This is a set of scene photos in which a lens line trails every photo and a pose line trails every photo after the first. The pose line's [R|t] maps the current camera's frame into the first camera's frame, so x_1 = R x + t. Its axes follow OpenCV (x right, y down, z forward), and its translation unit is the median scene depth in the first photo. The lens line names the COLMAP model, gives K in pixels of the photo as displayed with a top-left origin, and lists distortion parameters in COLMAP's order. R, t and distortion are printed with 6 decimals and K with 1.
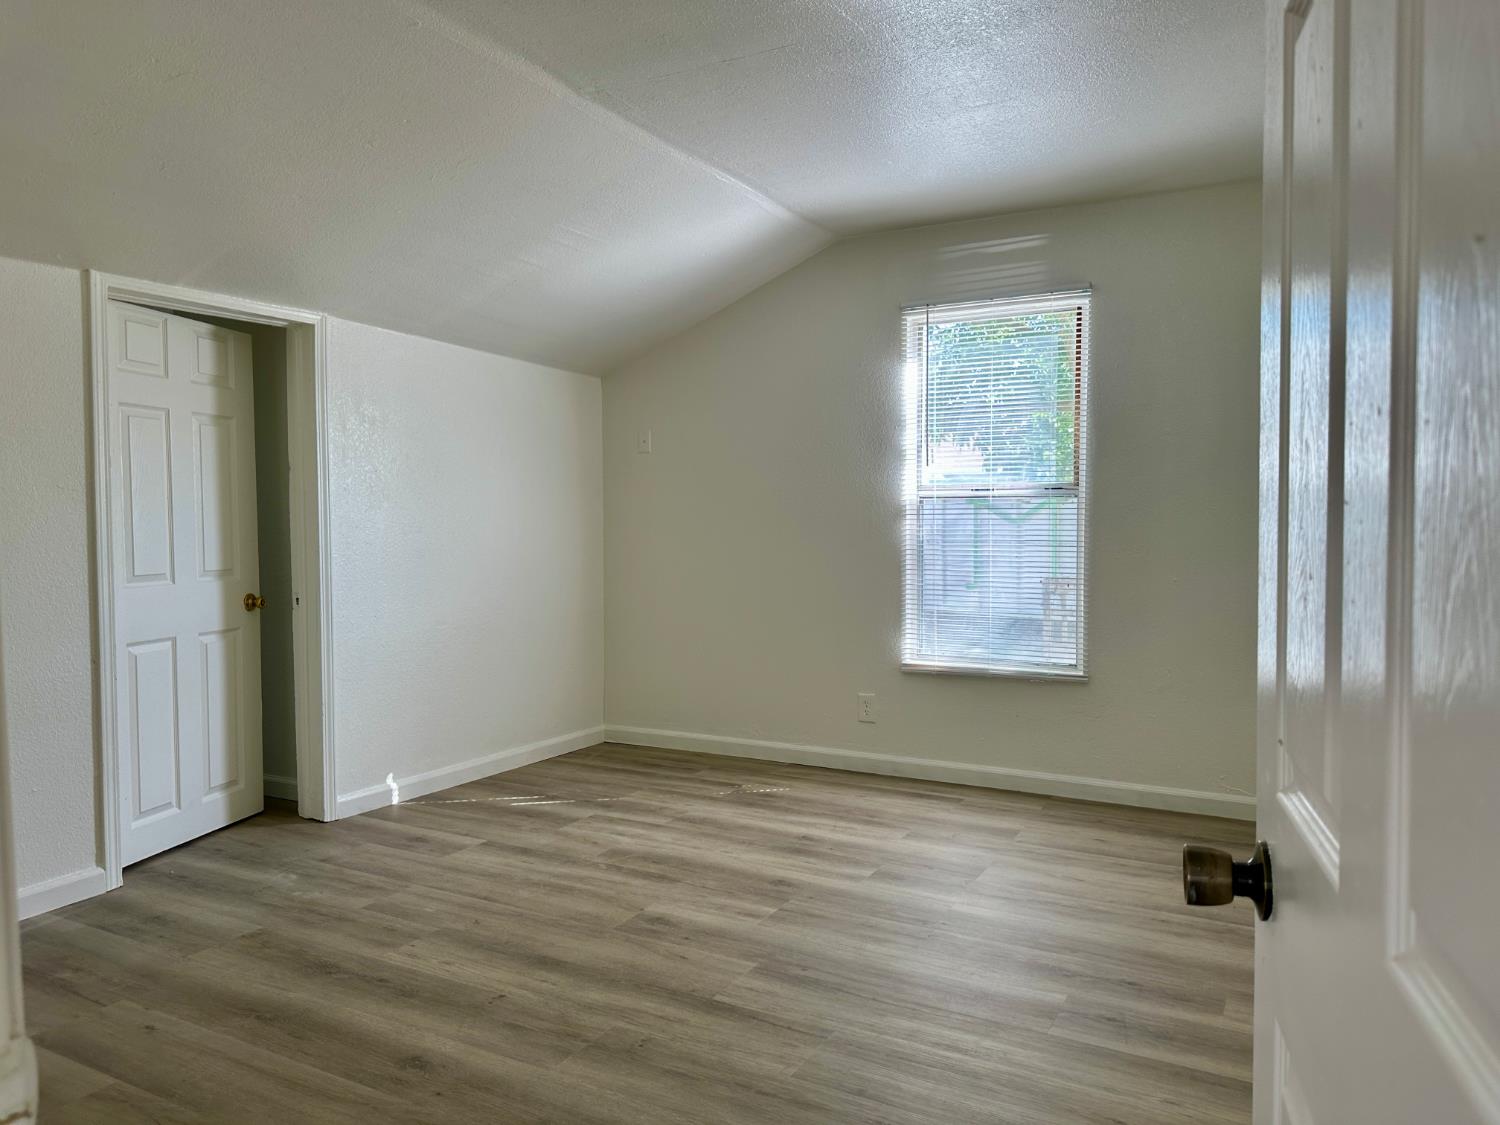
lens RADIAL K [[1060.7, 0, 747.1], [0, 1060.7, 570.7], [0, 0, 1]] dist [0.034208, -0.034994]
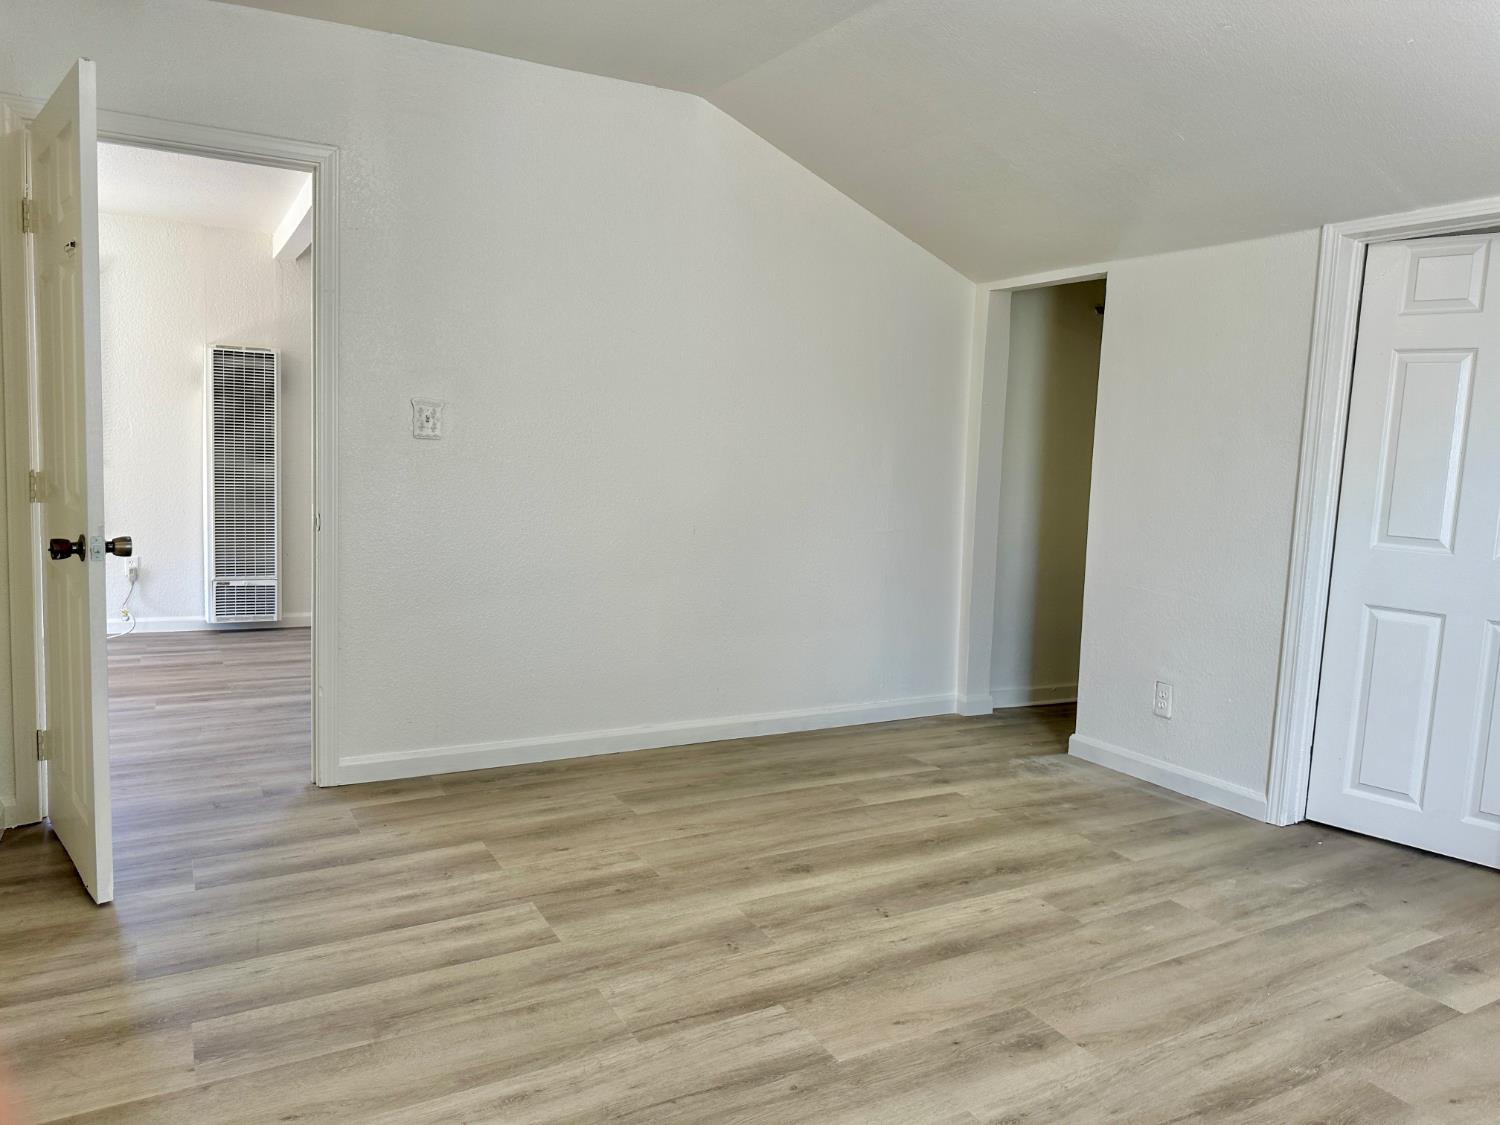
lens RADIAL K [[1060.7, 0, 760.9], [0, 1060.7, 554.0], [0, 0, 1]] dist [0.034208, -0.034994]
pose [[-0.532525, 0.074174, -0.843158, 0.542872], [-0.080083, 0.987269, 0.137431, -0.067875], [0.842617, 0.140708, -0.519805, 1.091701]]
